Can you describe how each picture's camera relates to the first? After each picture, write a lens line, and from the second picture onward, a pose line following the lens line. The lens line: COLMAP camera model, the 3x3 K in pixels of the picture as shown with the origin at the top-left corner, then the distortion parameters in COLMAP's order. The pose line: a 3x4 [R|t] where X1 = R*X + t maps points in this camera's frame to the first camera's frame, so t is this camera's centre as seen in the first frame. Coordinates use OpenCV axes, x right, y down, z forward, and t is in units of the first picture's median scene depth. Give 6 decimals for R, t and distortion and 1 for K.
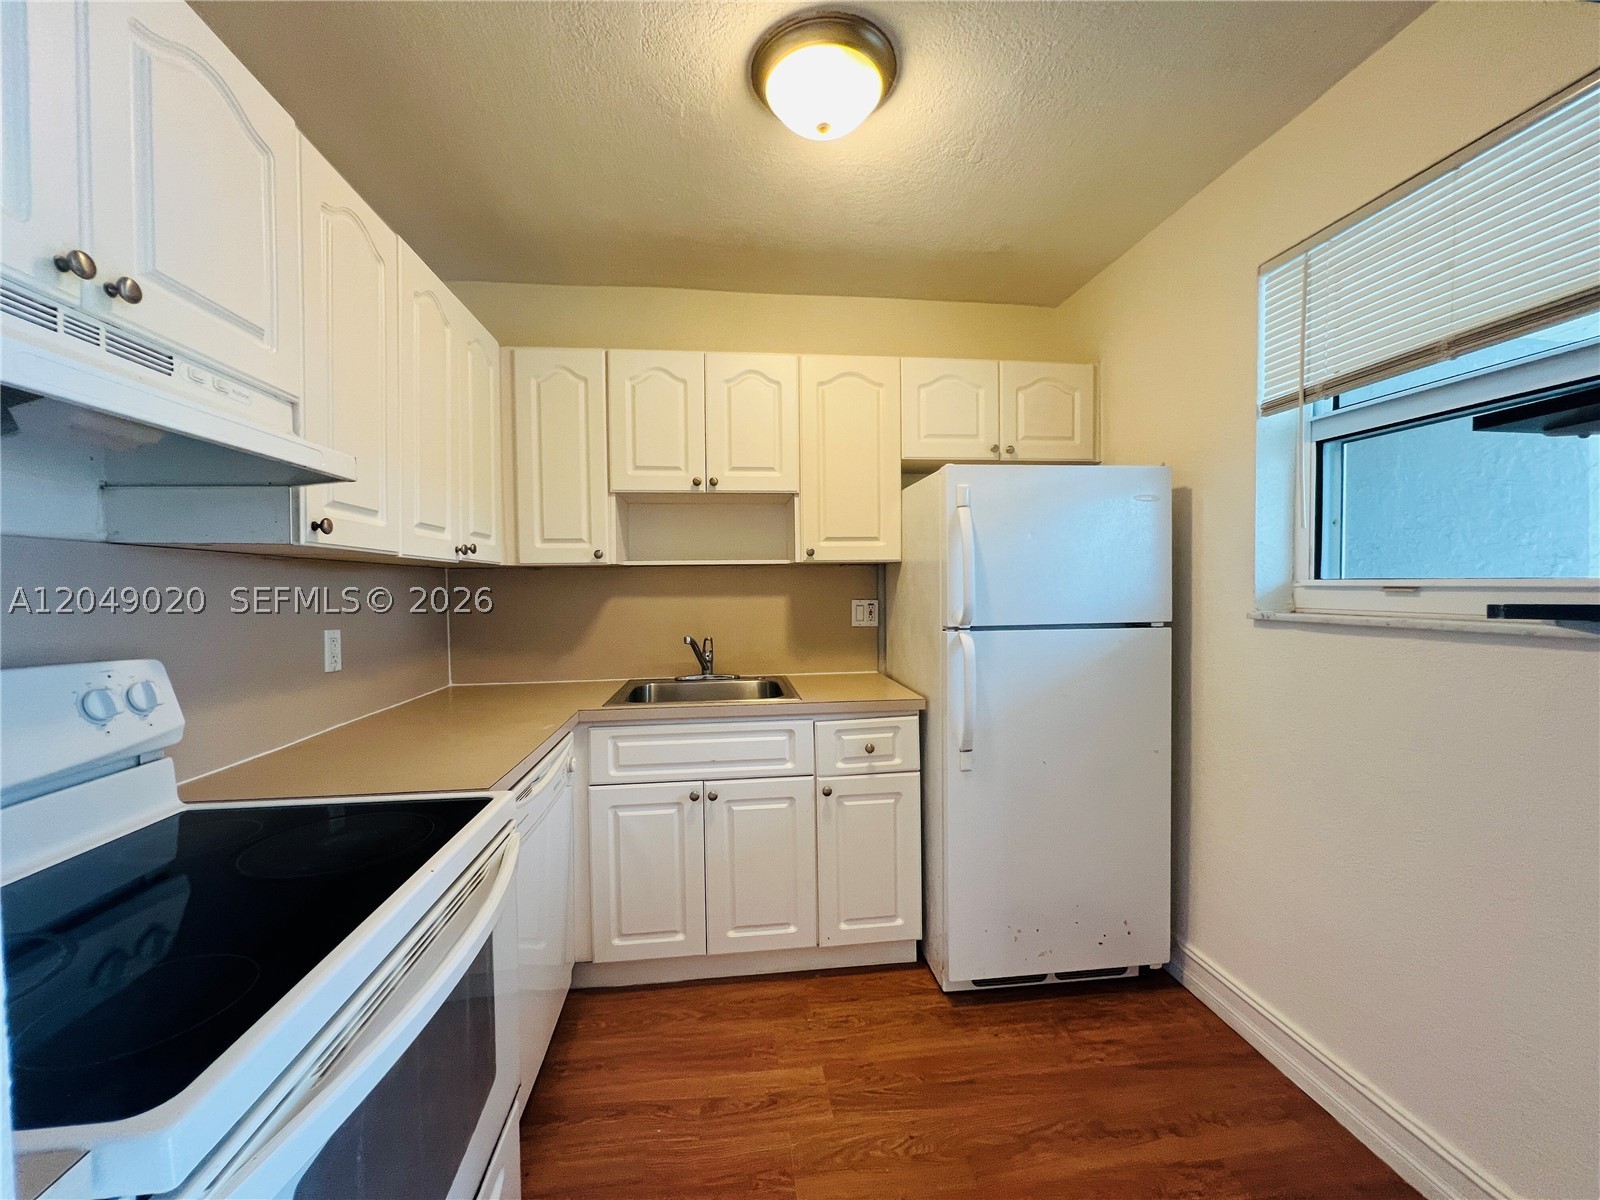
lens RADIAL K [[639.9, 0, 791.5], [0, 639.9, 600.3], [0, 0, 1]] dist [-0.001349, 0.000022]
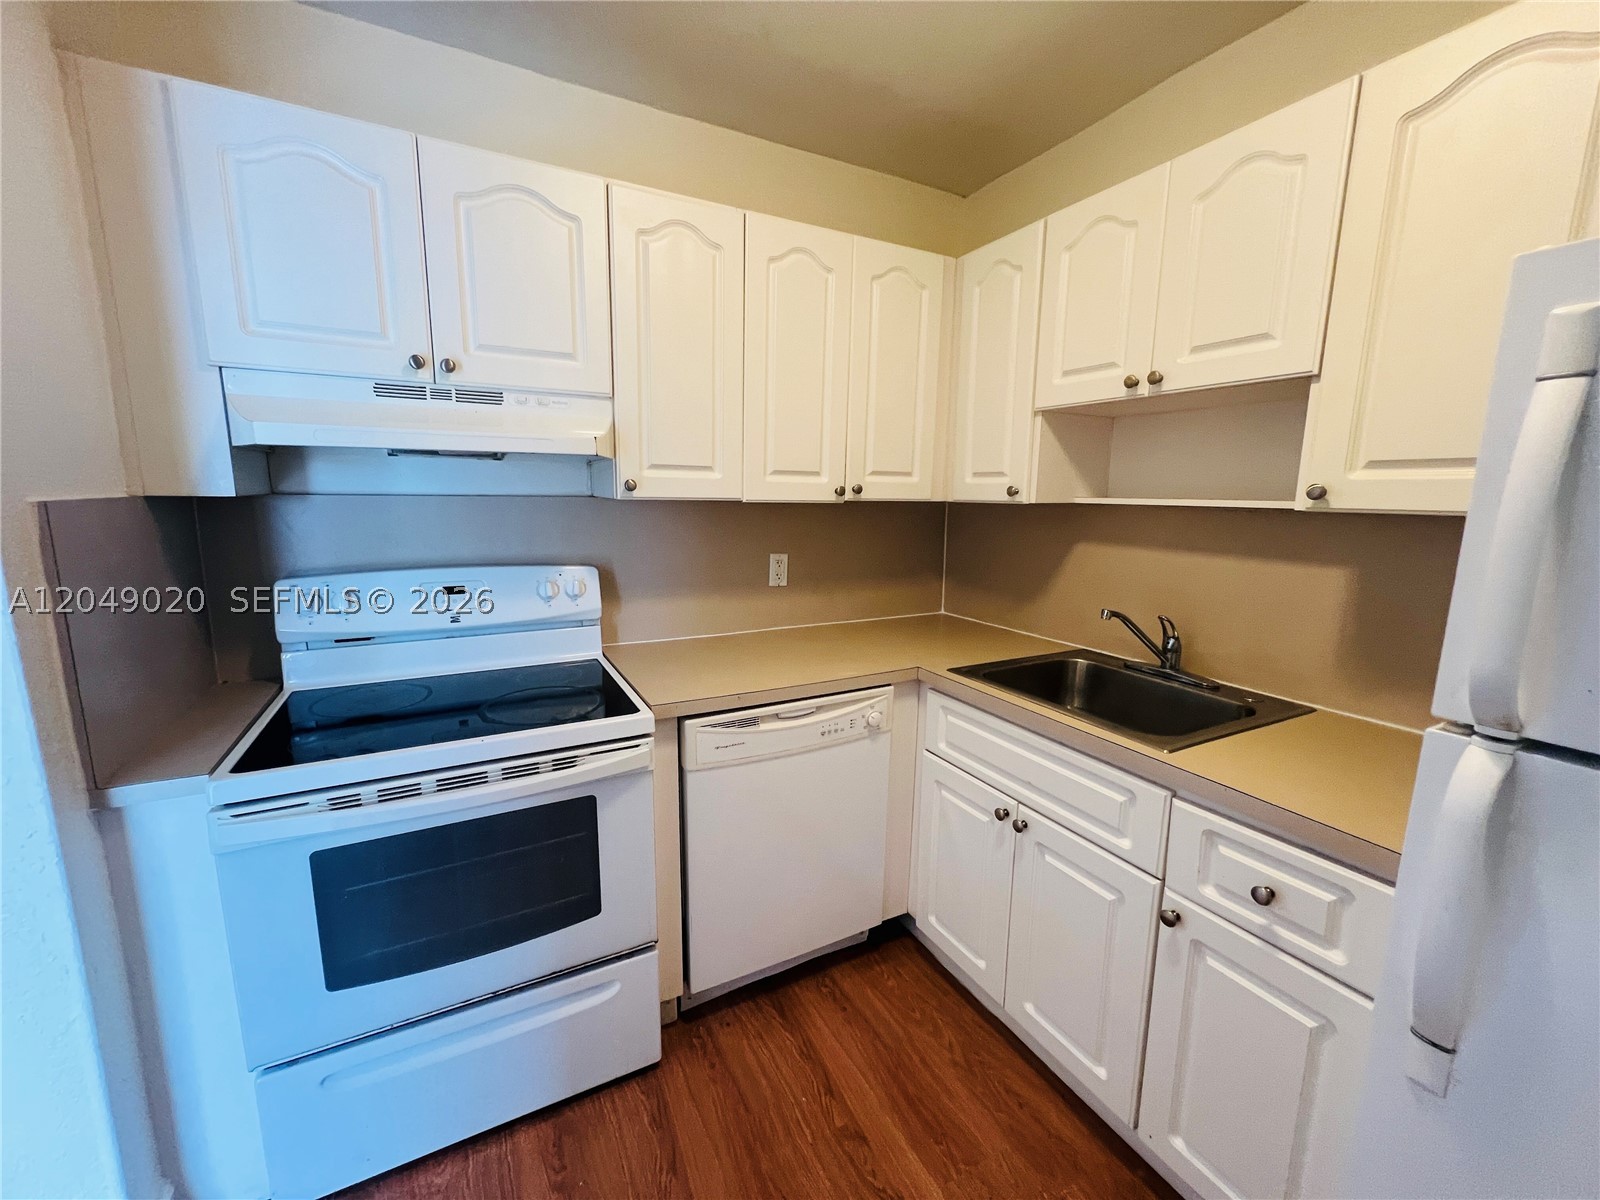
lens RADIAL K [[639.9, 0, 797.1], [0, 639.9, 599.4], [0, 0, 1]] dist [-0.001349, 0.000022]
pose [[0.362112, 0.171696, -0.916185, 0.479733], [-0.036785, 0.984756, 0.170007, -0.082417], [0.931408, -0.027859, 0.362908, 0.561065]]
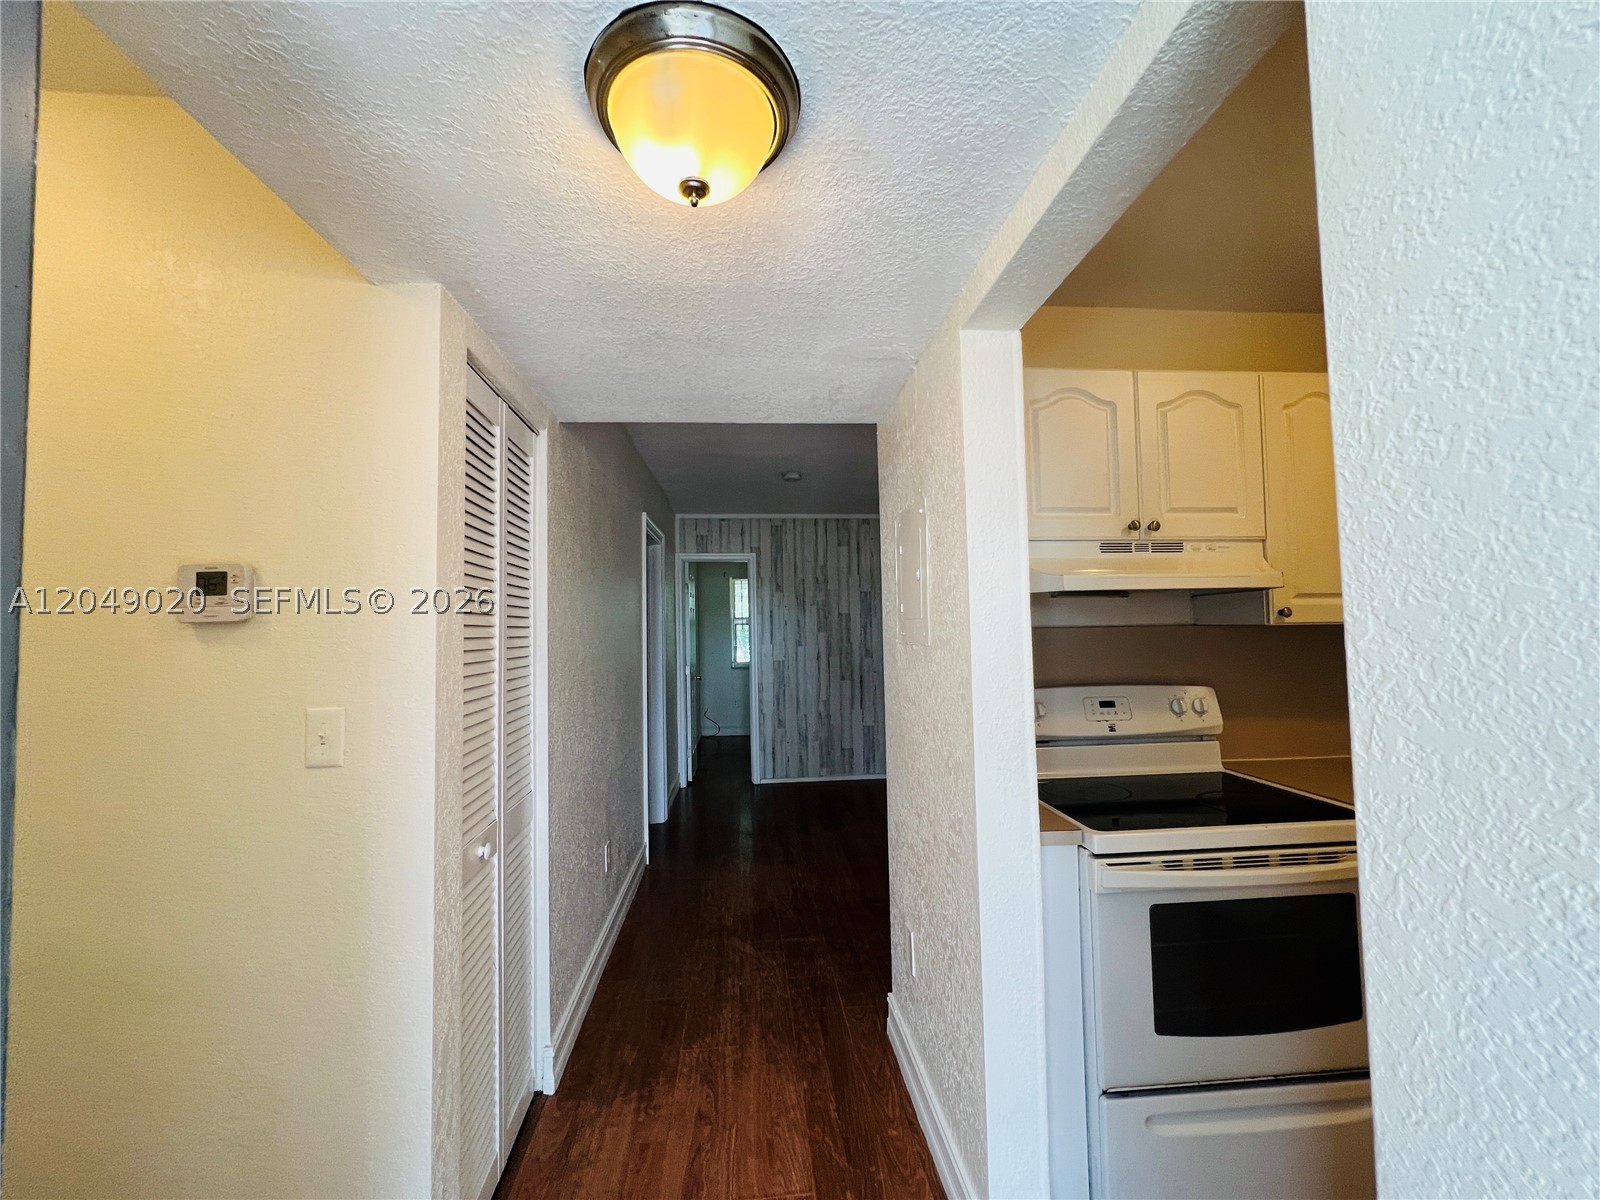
lens RADIAL K [[641.1, 0, 793.0], [0, 641.1, 599.1], [0, 0, 1]] dist [-0.001495, 0.001015]
pose [[-0.031705, -0.039319, -0.998724, 0.597256], [-0.002613, 0.999226, -0.039256, -0.056358], [0.999494, 0.001365, -0.031783, -0.108485]]
